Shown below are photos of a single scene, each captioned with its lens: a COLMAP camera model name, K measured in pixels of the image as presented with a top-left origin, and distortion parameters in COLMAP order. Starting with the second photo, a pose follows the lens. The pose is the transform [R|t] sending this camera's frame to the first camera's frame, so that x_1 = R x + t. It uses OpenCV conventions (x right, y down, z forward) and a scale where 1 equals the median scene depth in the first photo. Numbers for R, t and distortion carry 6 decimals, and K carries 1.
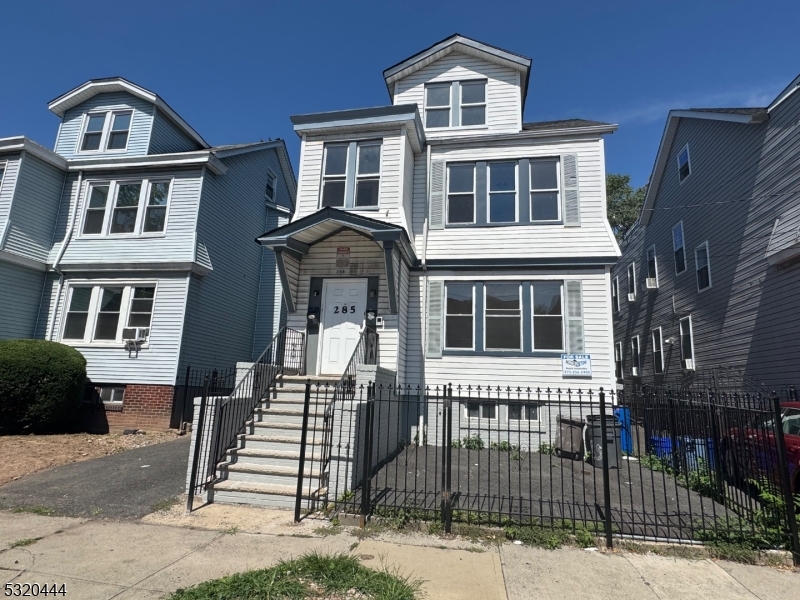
lens RADIAL K [[454.4, 0, 400.1], [0, 454.4, 299.1], [0, 0, 1]] dist [-0.003859, 0.001694]
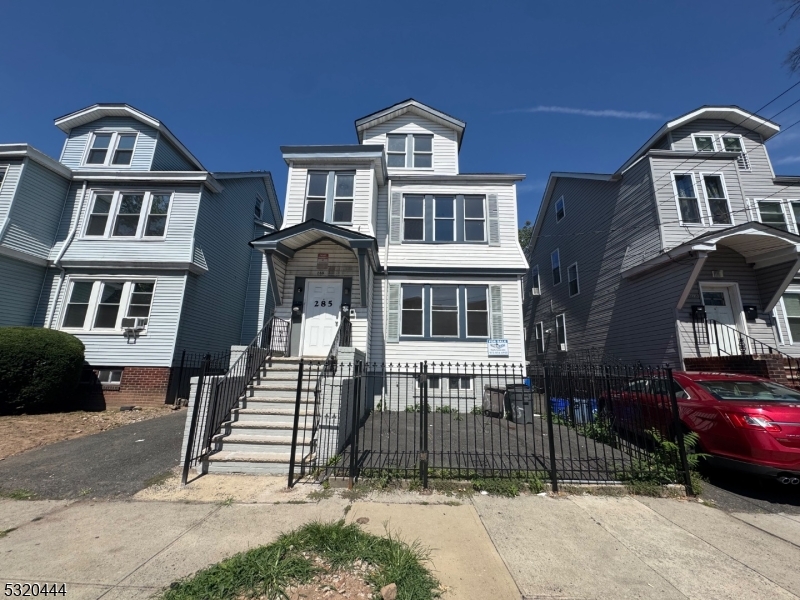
lens RADIAL K [[319.6, 0, 400.4], [0, 319.6, 300.3], [0, 0, 1]] dist [-0.002022, -0.000404]
pose [[0.986834, 0.018327, 0.160695, -0.054454], [-0.016353, 0.999774, -0.013599, 0.022281], [-0.160907, 0.010792, 0.986910, 0.103495]]
